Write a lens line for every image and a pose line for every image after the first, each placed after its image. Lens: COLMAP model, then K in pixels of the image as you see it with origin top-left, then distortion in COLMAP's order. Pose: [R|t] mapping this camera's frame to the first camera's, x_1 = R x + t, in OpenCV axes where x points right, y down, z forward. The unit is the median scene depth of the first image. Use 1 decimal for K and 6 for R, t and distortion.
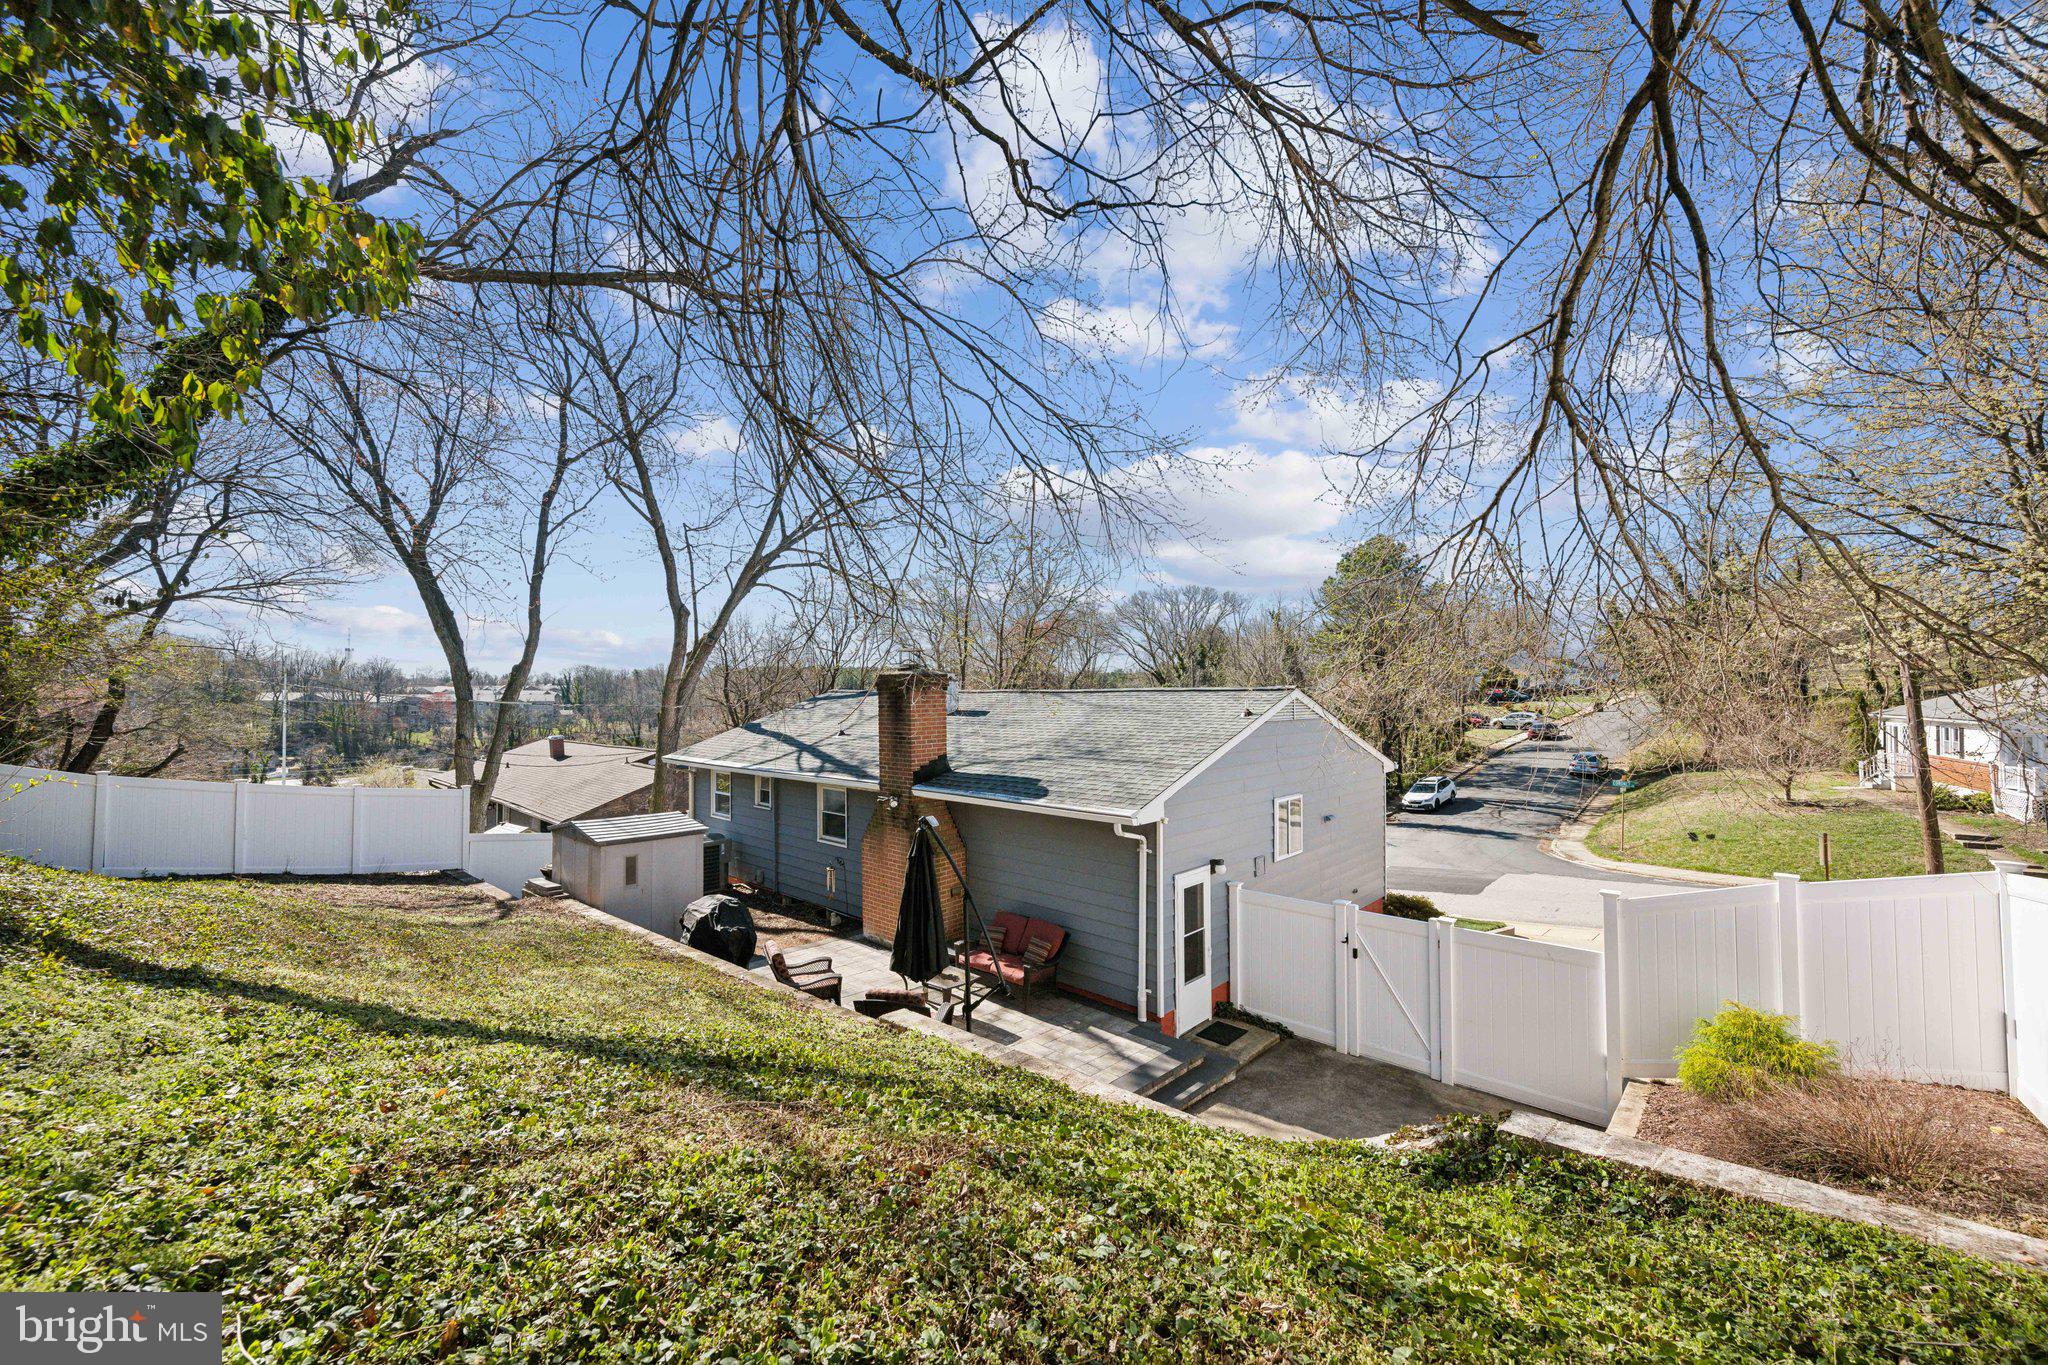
lens RADIAL K [[801.3, 0, 1025.5], [0, 801.3, 677.1], [0, 0, 1]] dist [-0.000779, -0.000261]
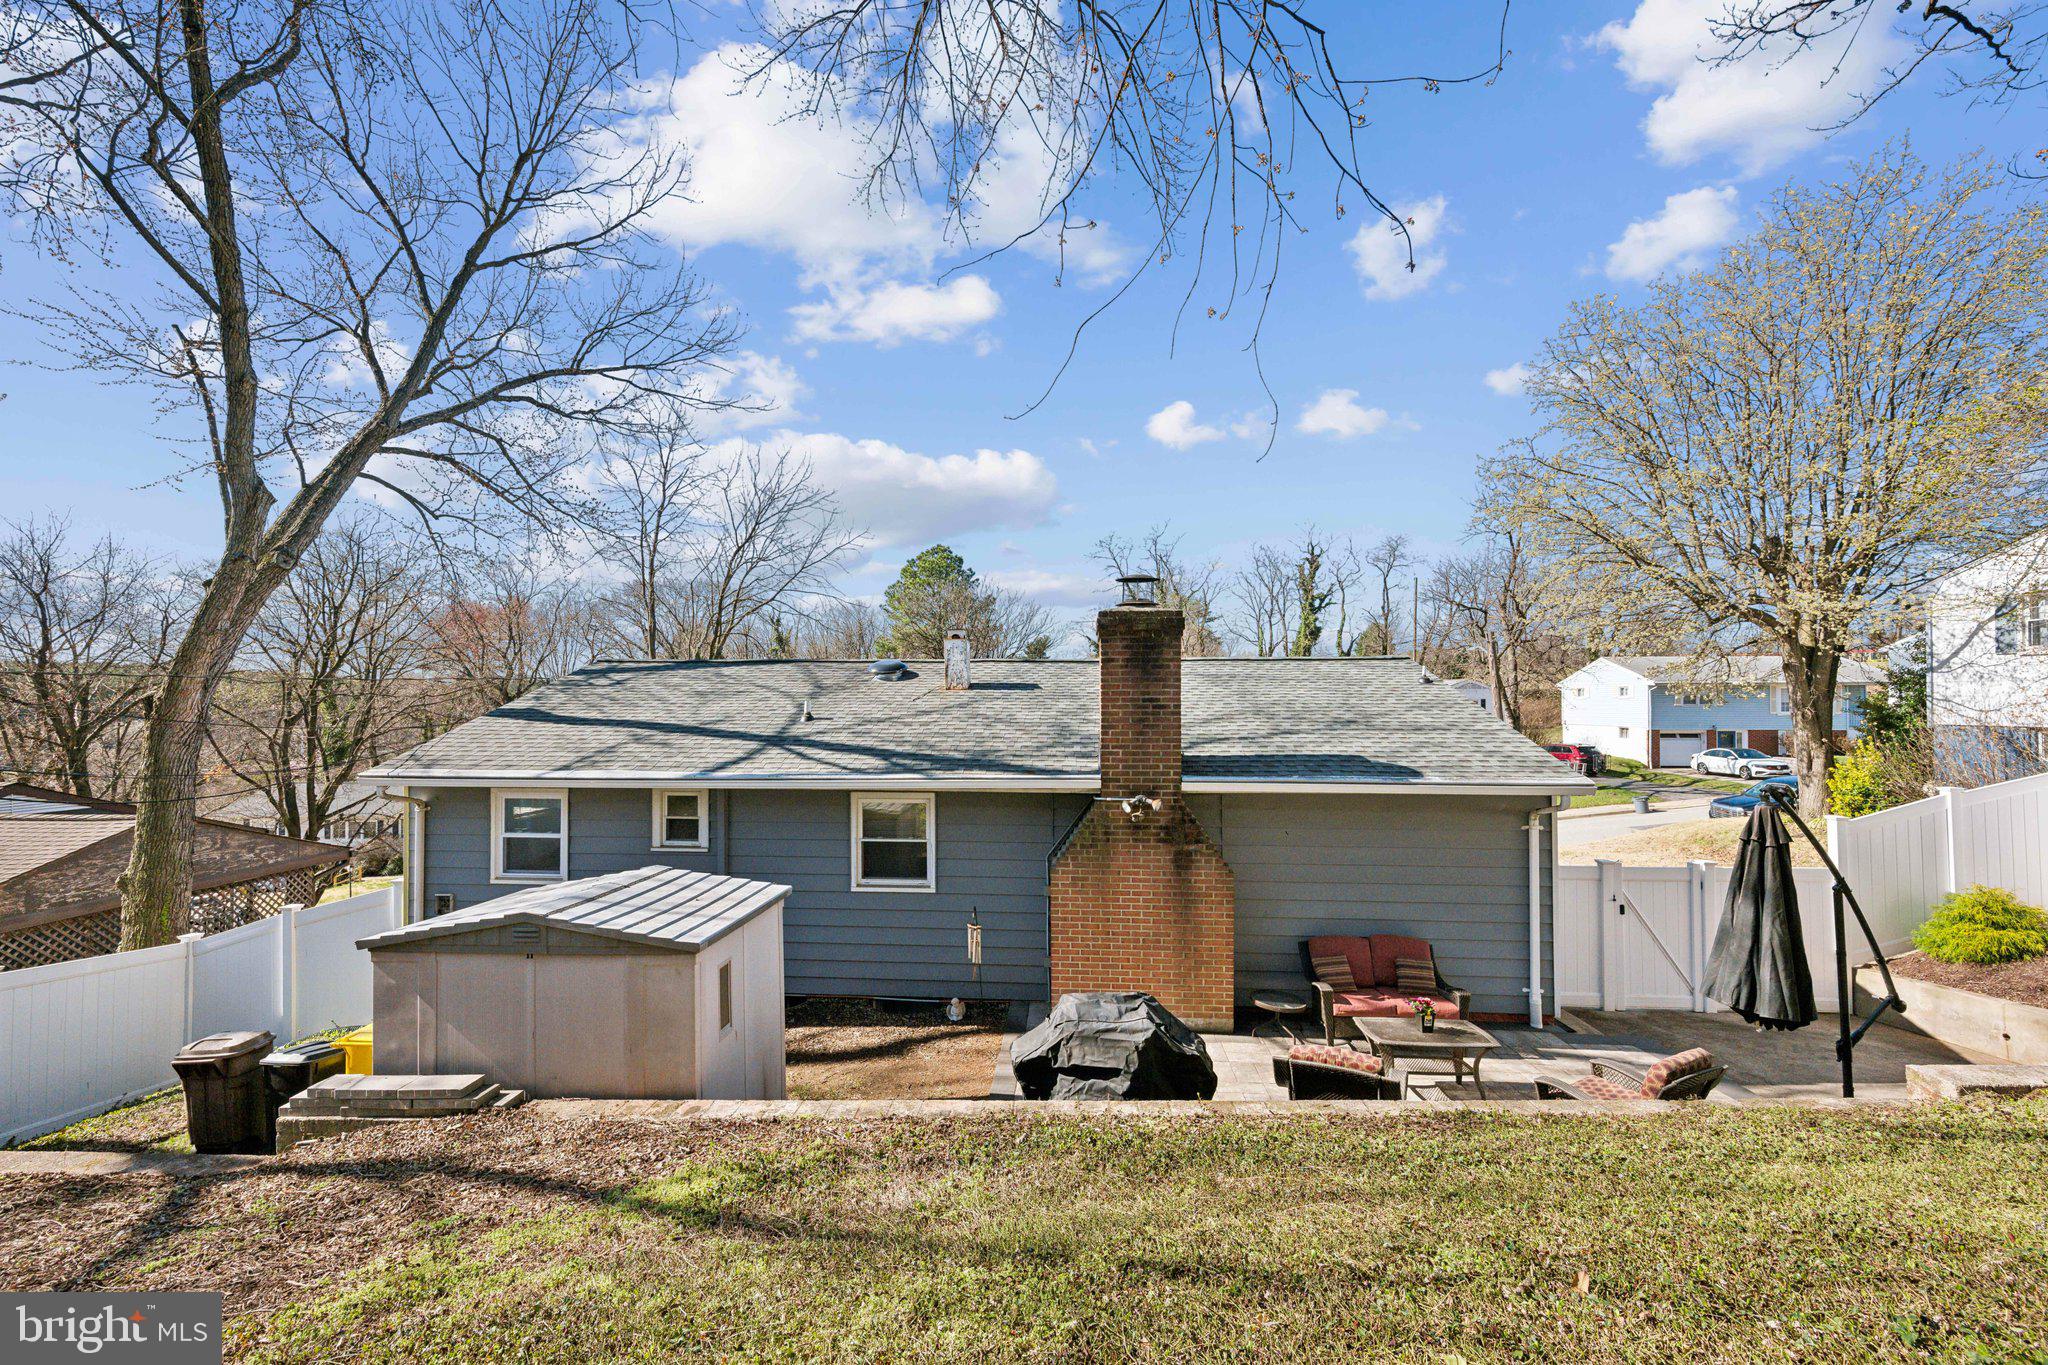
lens RADIAL K [[801.3, 0, 1025.5], [0, 801.3, 677.1], [0, 0, 1]] dist [-0.000779, -0.000261]
pose [[0.774960, 0.029305, 0.631331, -0.680127], [-0.016618, 0.999524, -0.025997, 0.072603], [-0.631792, 0.009655, 0.775078, 0.563150]]
